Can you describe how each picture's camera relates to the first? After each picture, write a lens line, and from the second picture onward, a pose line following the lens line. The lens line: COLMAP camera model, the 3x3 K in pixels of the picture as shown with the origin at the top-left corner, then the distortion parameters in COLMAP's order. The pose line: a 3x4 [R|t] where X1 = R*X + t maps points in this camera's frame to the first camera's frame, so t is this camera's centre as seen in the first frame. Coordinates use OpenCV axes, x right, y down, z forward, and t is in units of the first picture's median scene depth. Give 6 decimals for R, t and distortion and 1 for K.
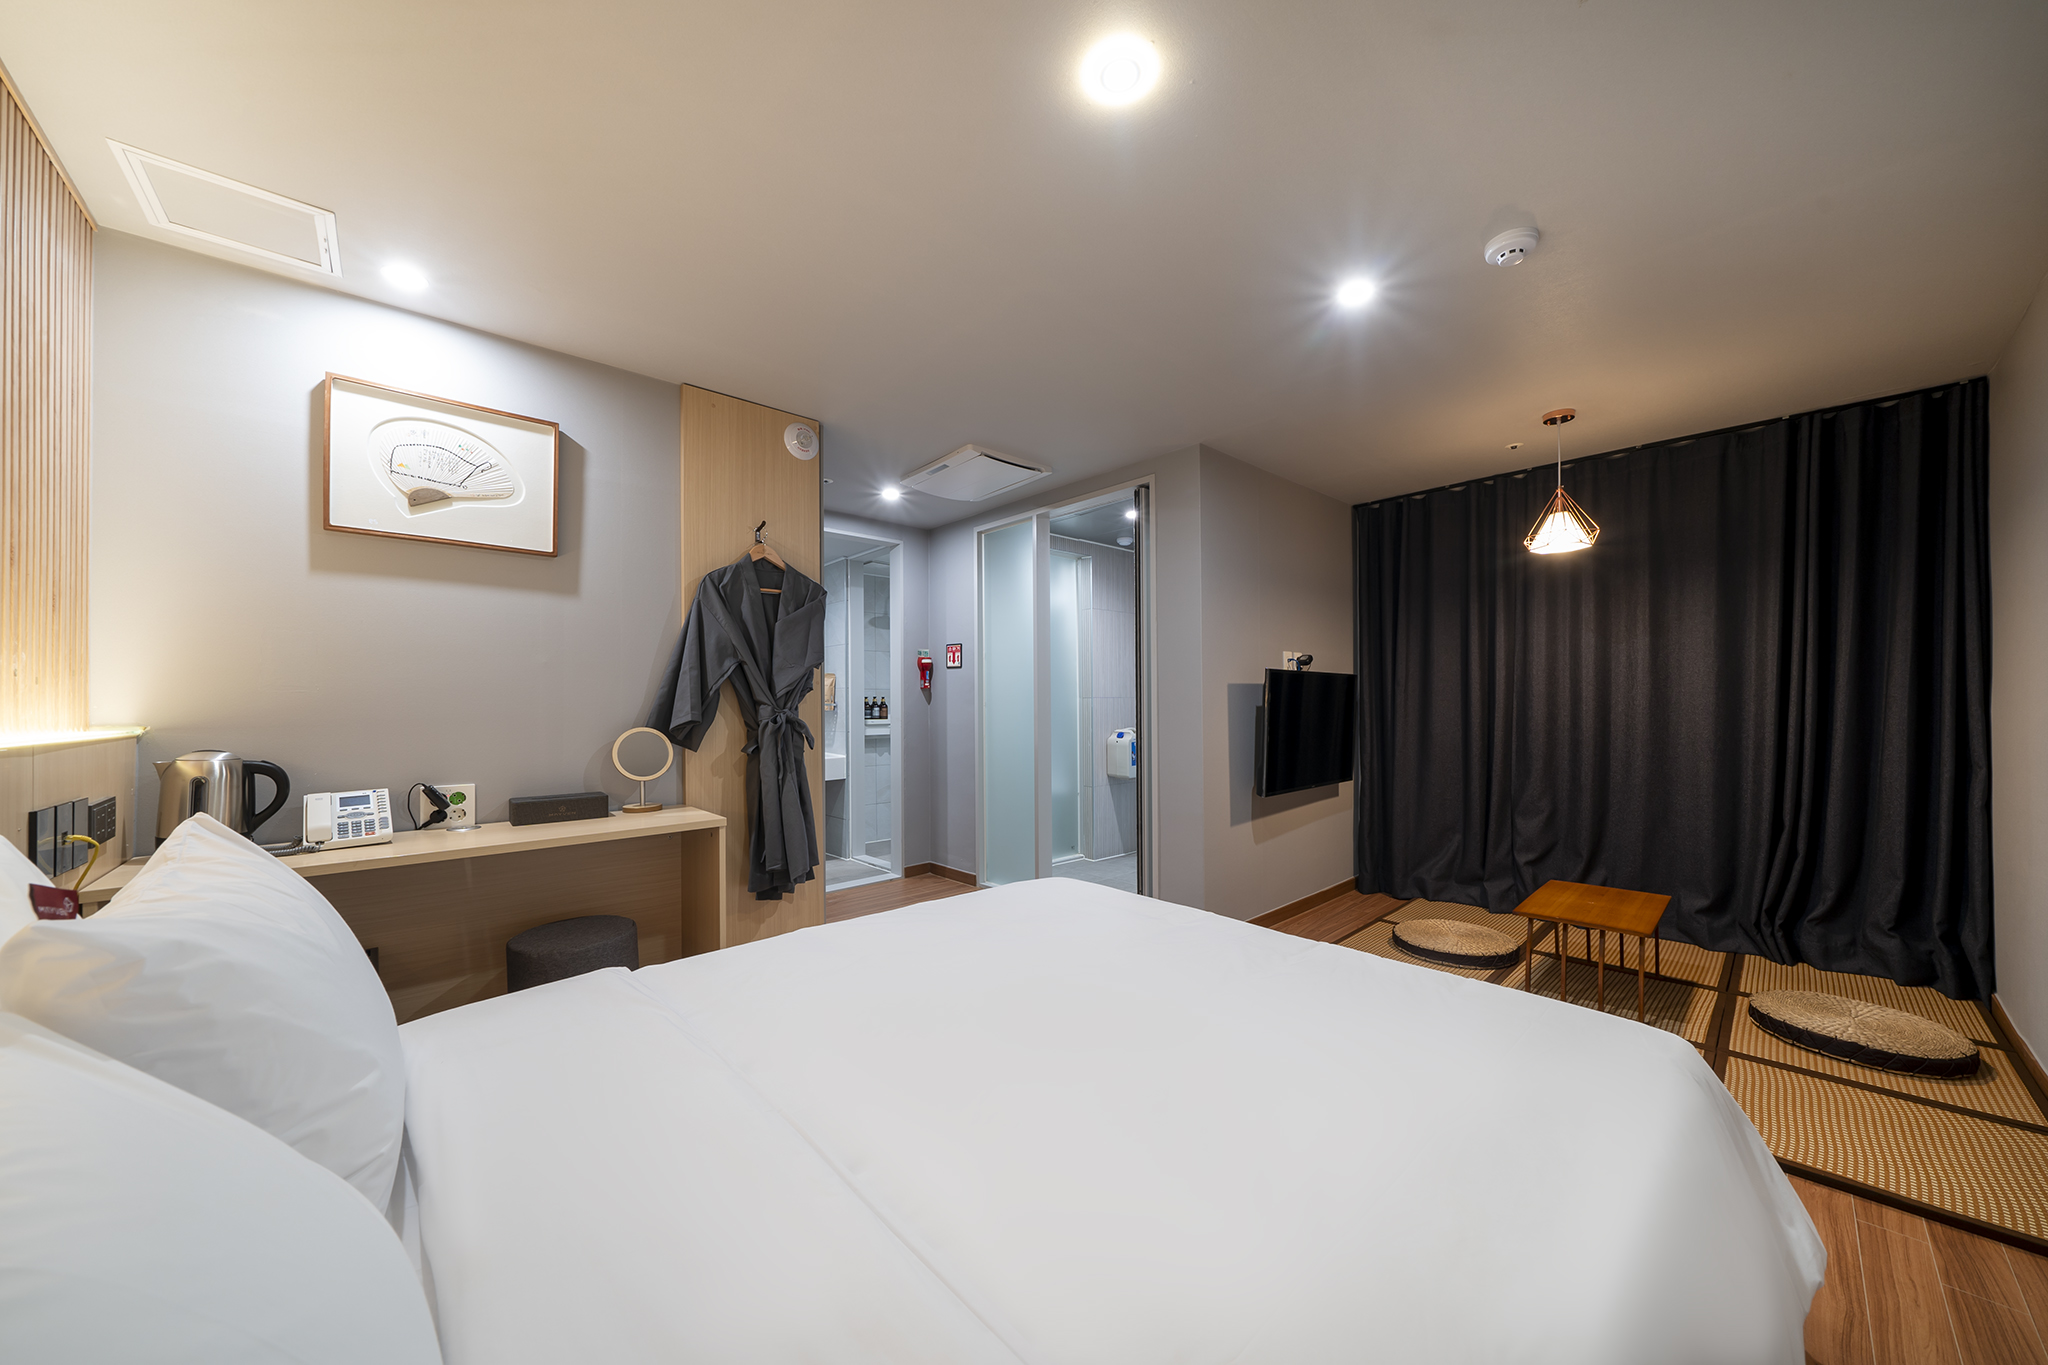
lens RADIAL K [[704.0, 0, 1026.6], [0, 704.0, 689.7], [0, 0, 1]] dist [-0.000831, -0.000099]
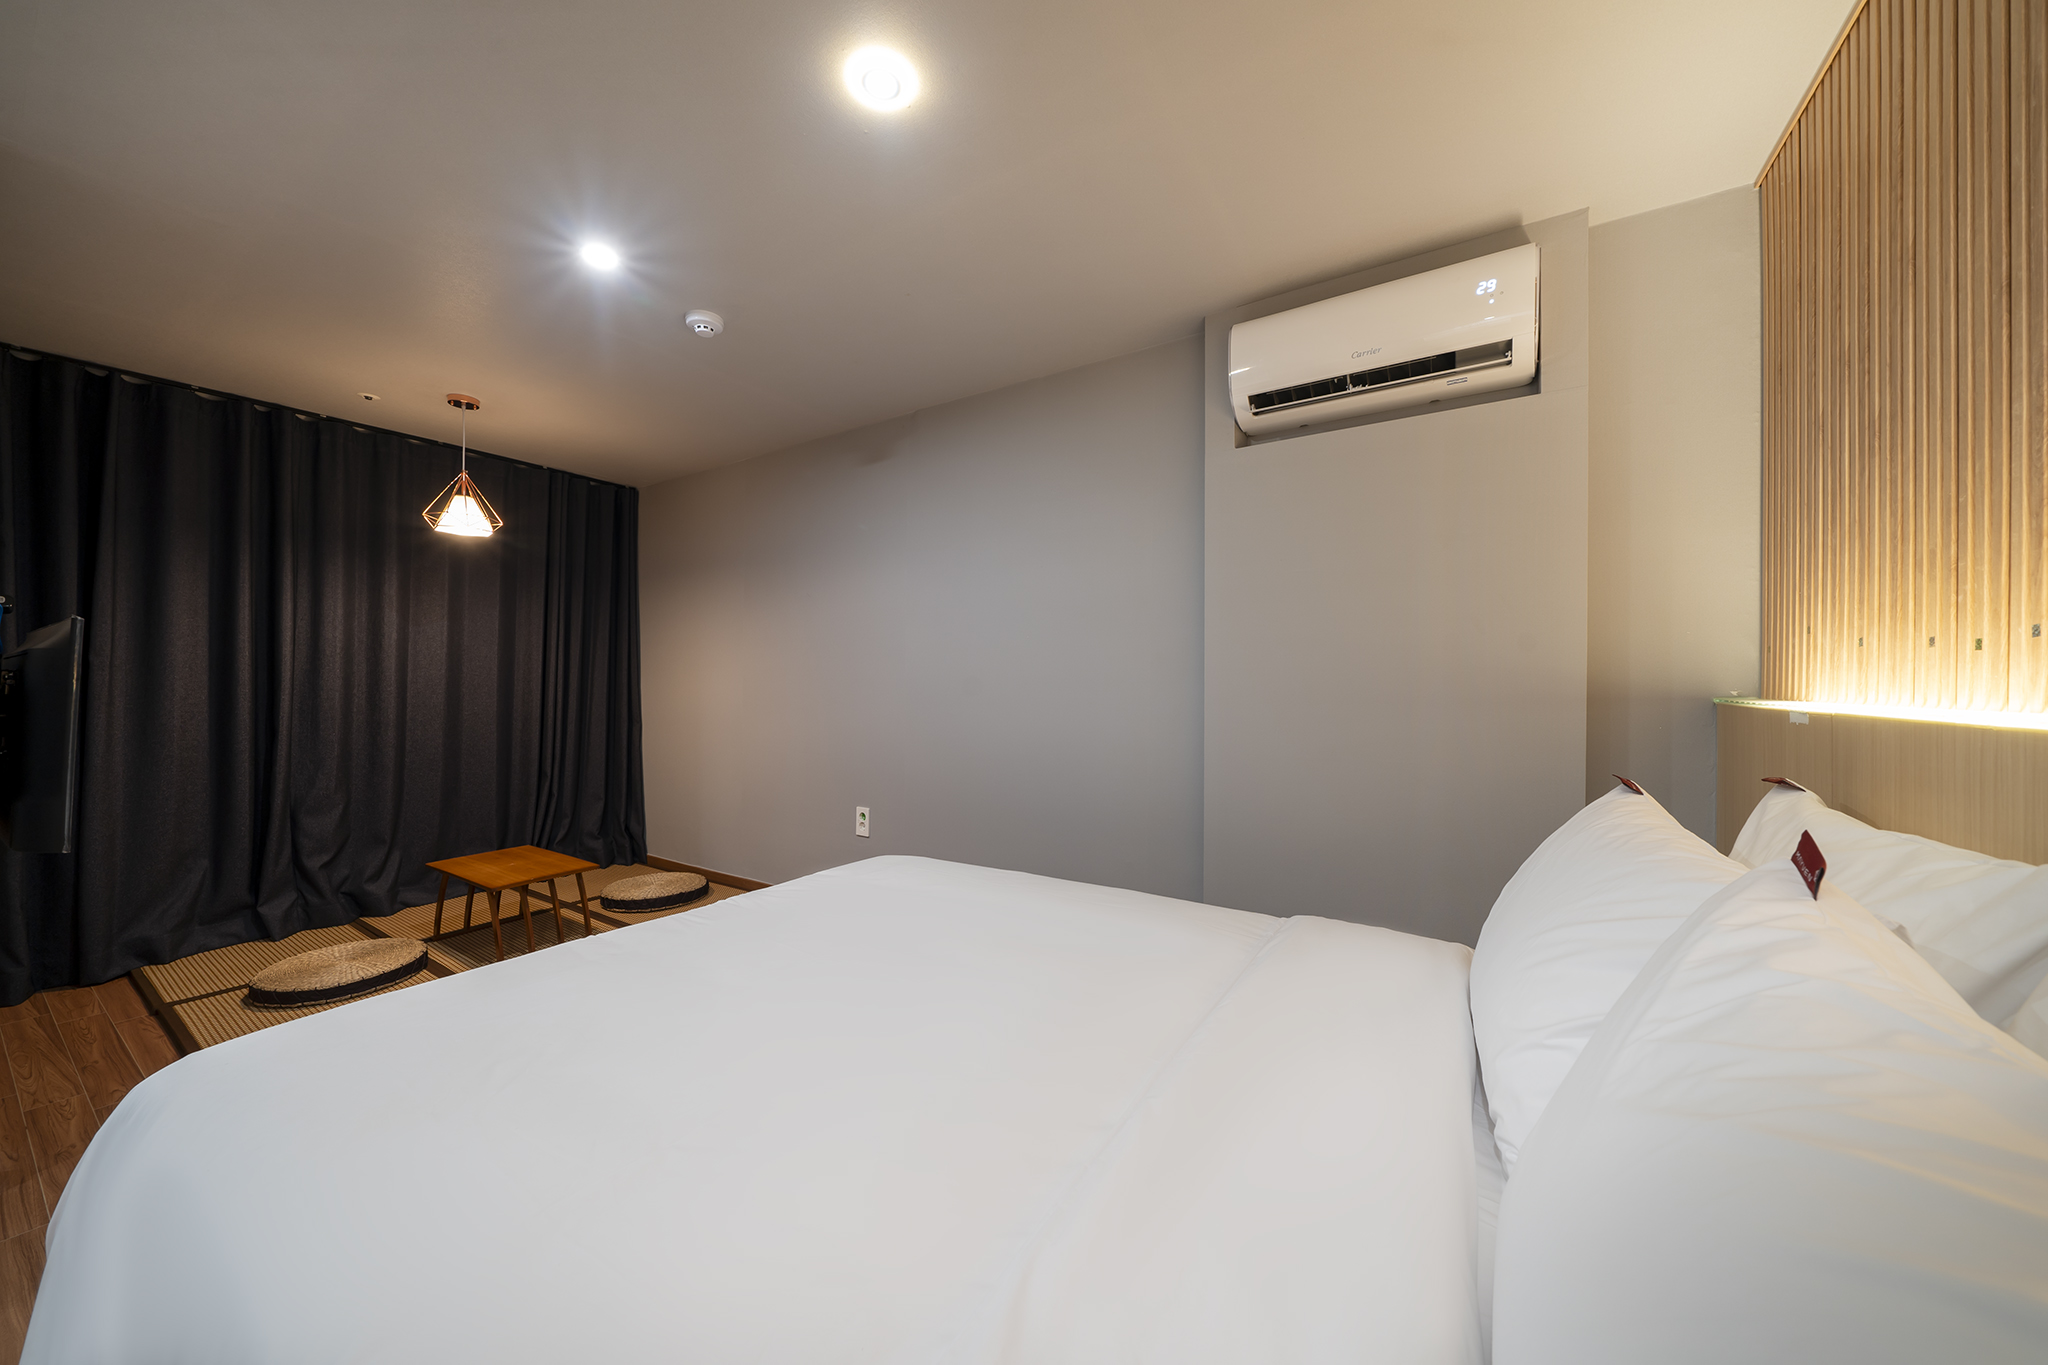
lens RADIAL K [[718.6, 0, 1022.2], [0, 718.6, 689.6], [0, 0, 1]] dist [-0.001371, -0.000090]
pose [[-0.242399, -0.005597, 0.970160, -0.428060], [-0.016665, 0.999860, 0.001604, 0.012090], [-0.970033, -0.015779, -0.242459, 0.440949]]
